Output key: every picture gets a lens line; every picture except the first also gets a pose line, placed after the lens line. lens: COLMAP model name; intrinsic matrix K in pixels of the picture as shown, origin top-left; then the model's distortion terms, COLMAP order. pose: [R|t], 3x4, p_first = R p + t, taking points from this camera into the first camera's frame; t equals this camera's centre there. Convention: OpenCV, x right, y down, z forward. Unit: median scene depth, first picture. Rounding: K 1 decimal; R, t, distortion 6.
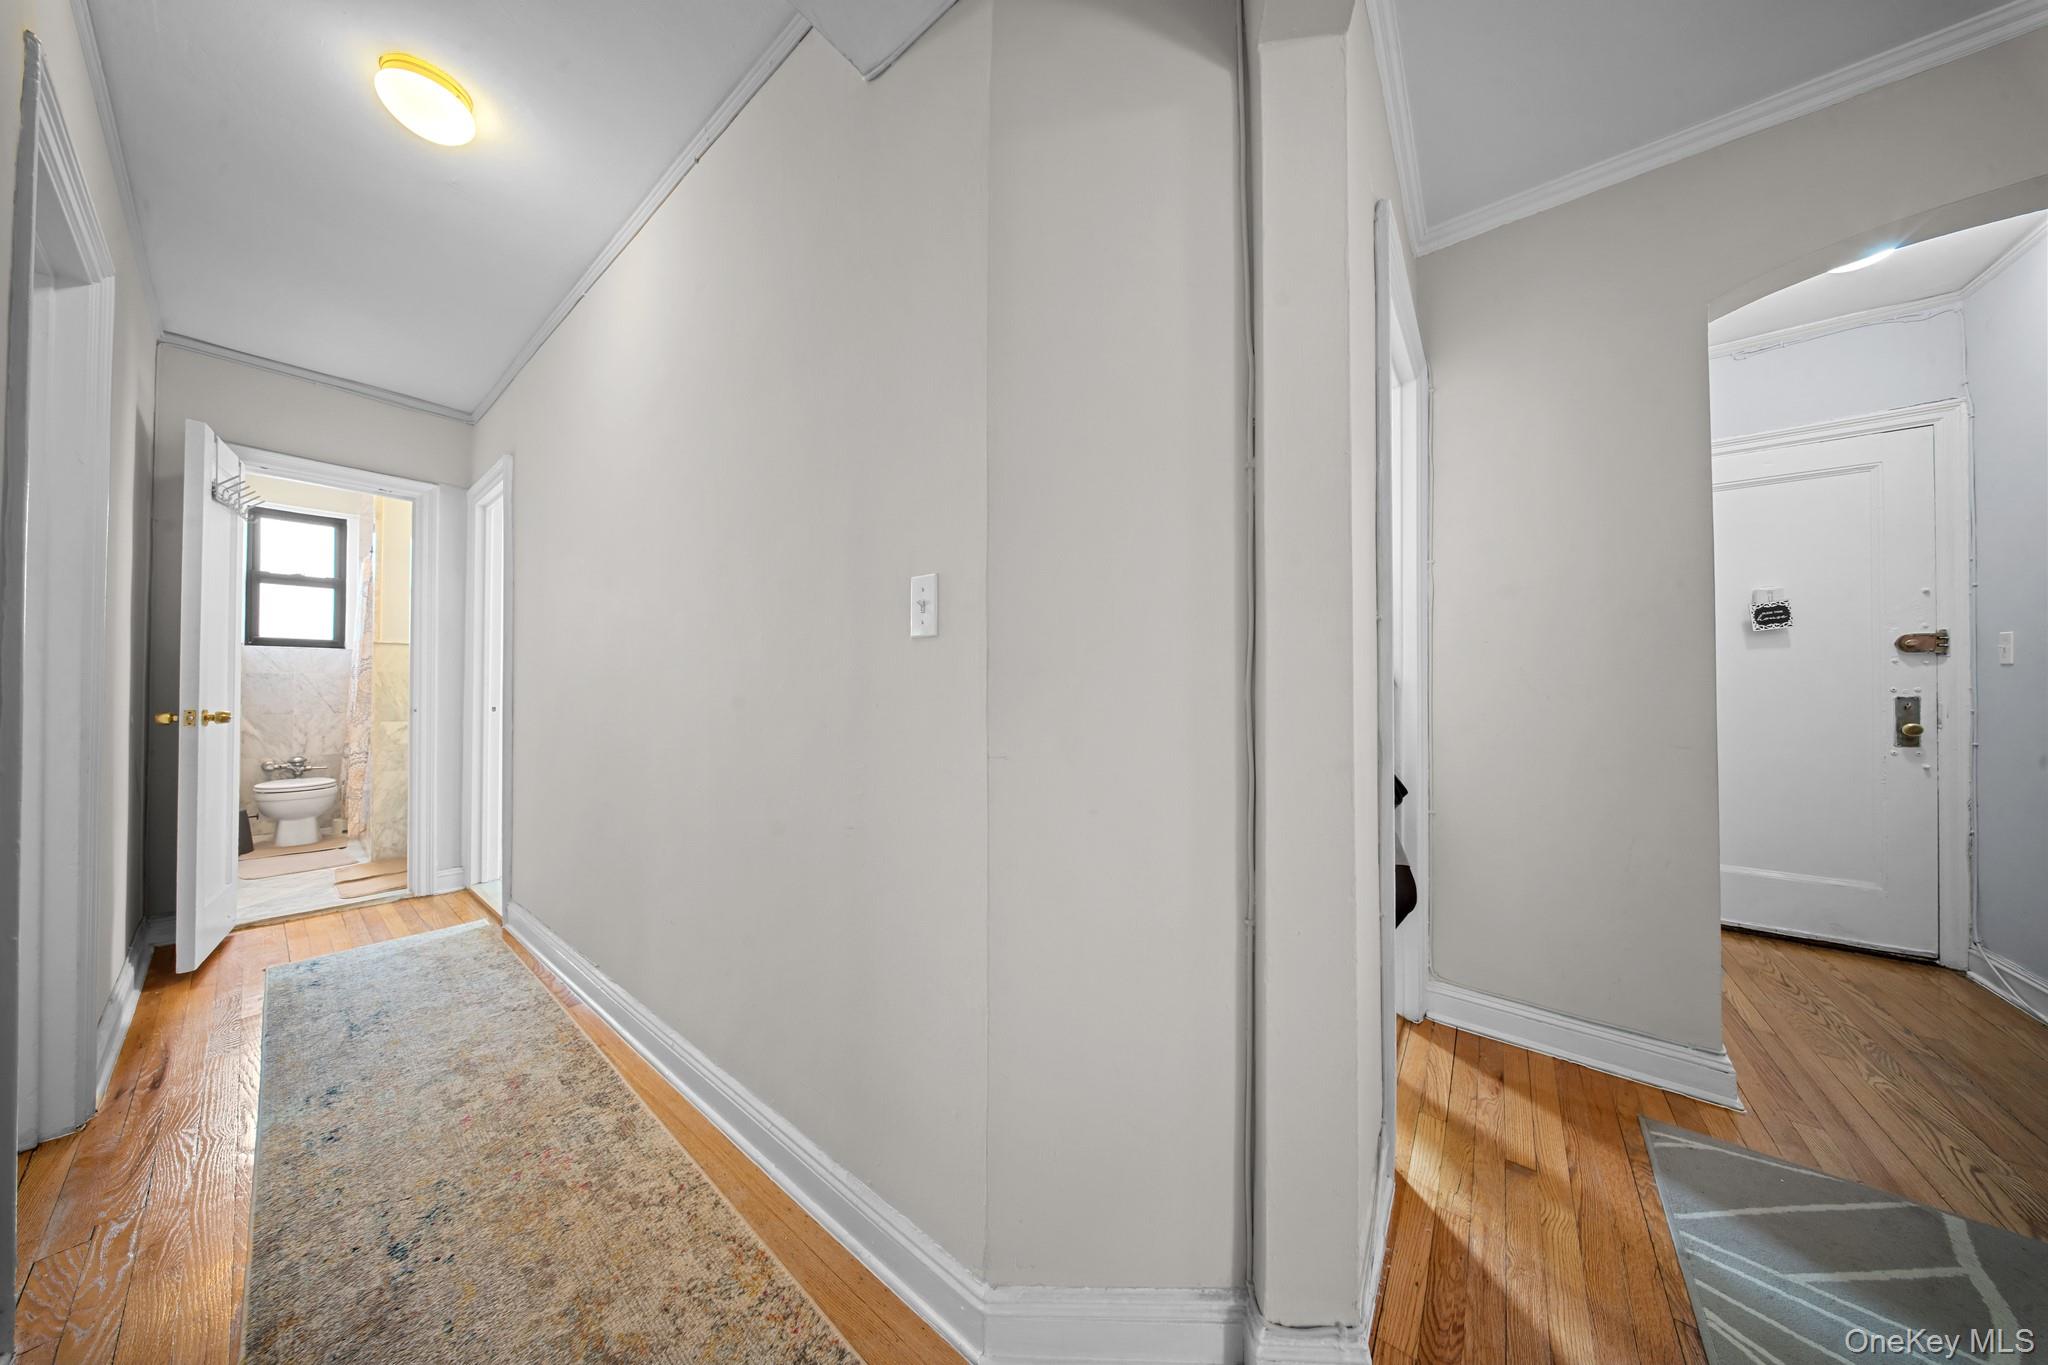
lens RADIAL K [[600.9, 0, 1017.3], [0, 600.9, 649.9], [0, 0, 1]] dist [-0.000528, -0.001851]
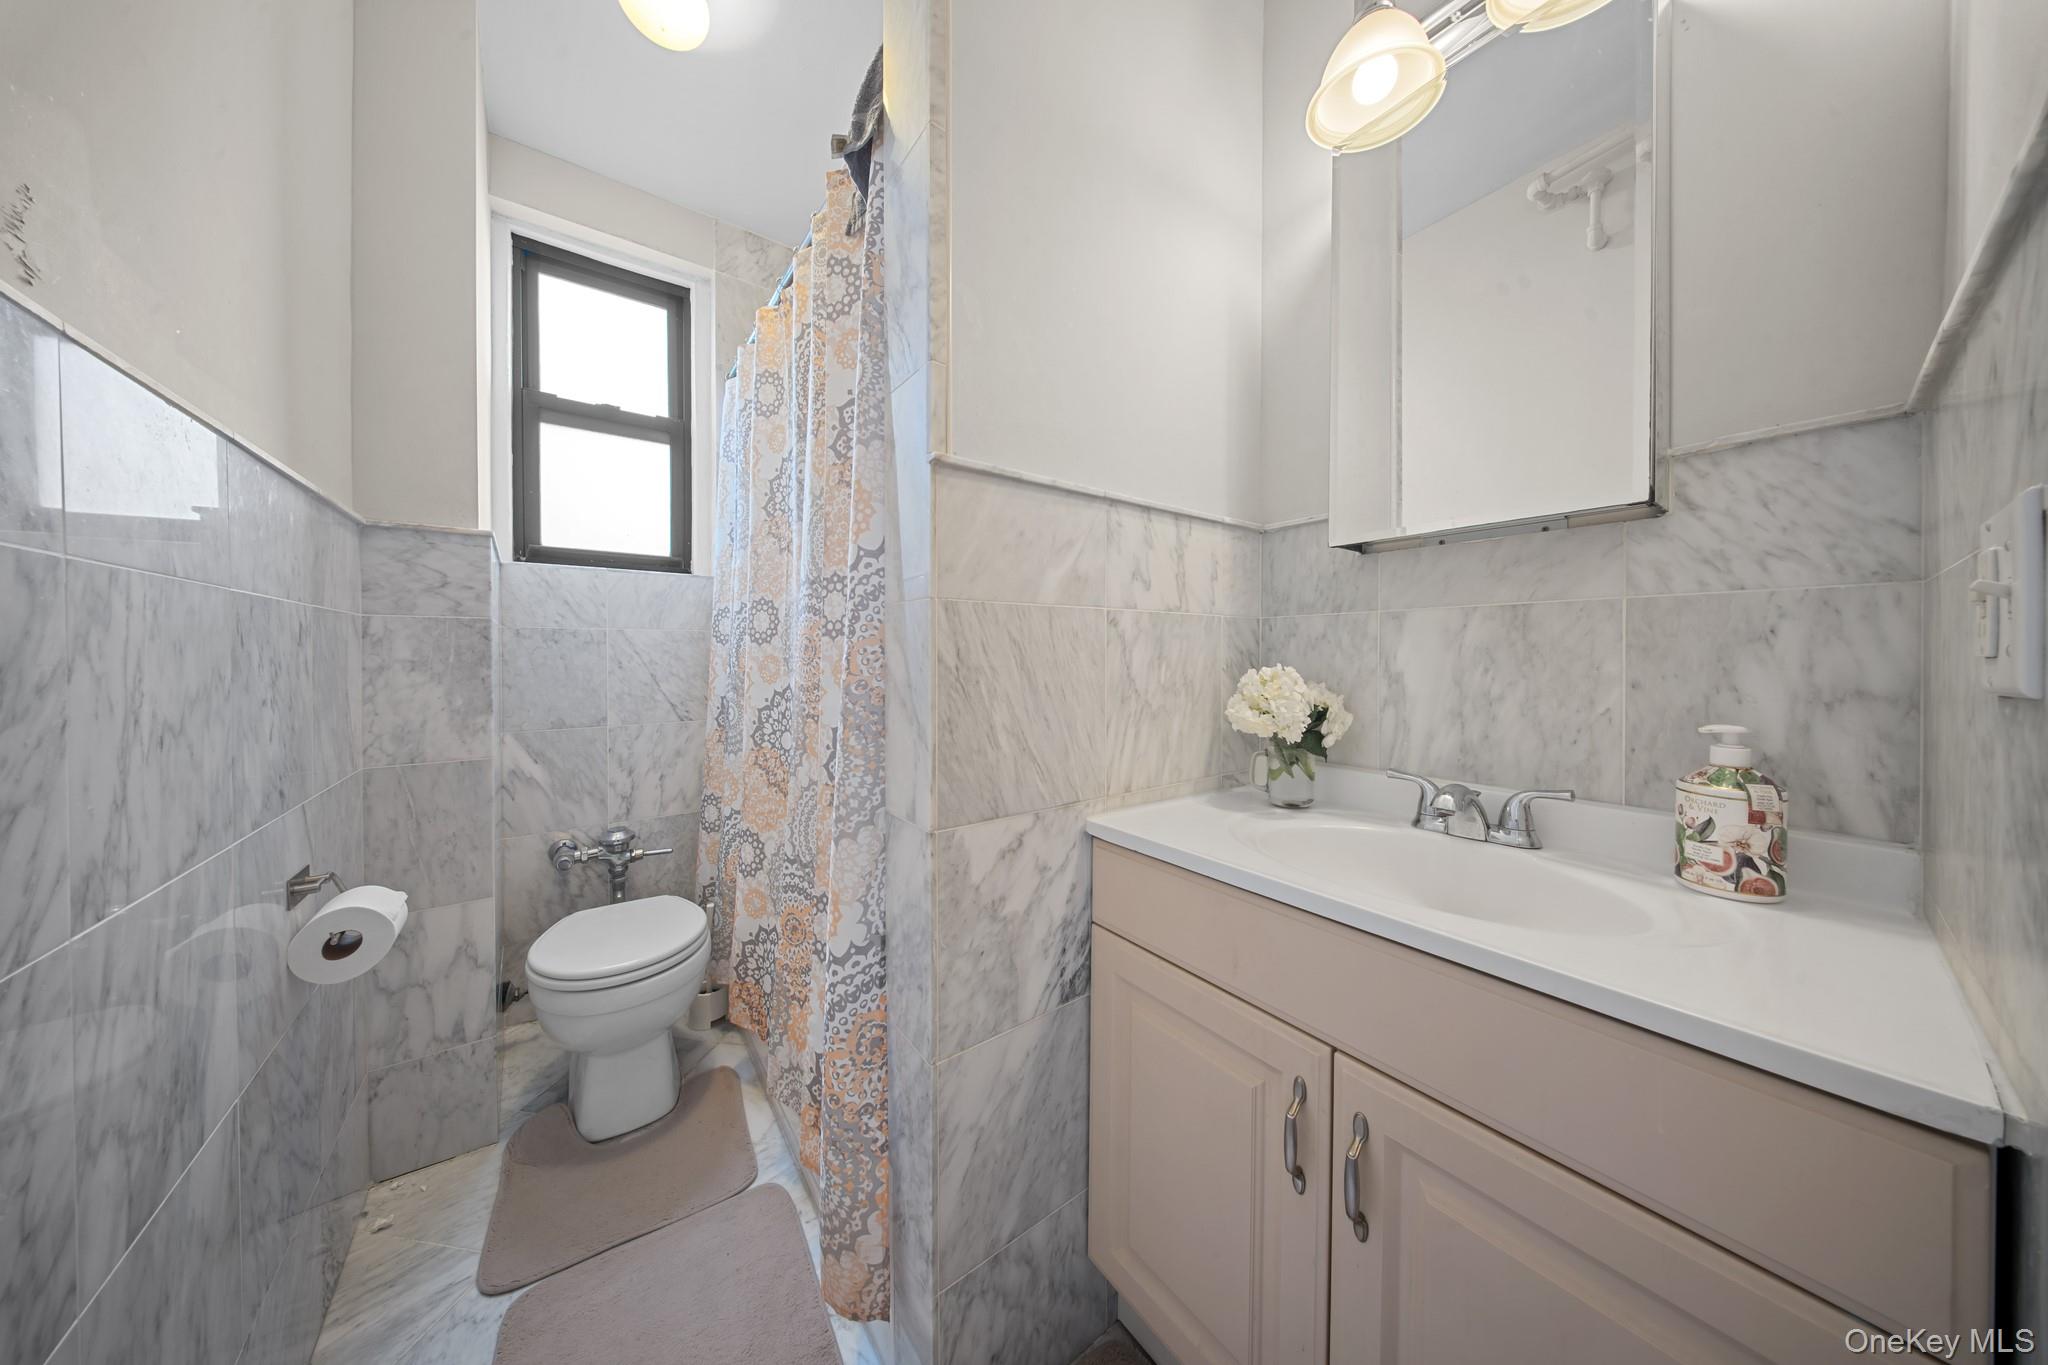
lens RADIAL K [[600.9, 0, 1001.3], [0, 600.9, 602.5], [0, 0, 1]] dist [-0.000528, -0.001851]
pose [[0.965824, -0.024716, -0.258018, -0.826110], [0.022915, 0.999688, -0.009986, 0.030888], [0.258184, 0.003732, 0.966089, 0.658559]]
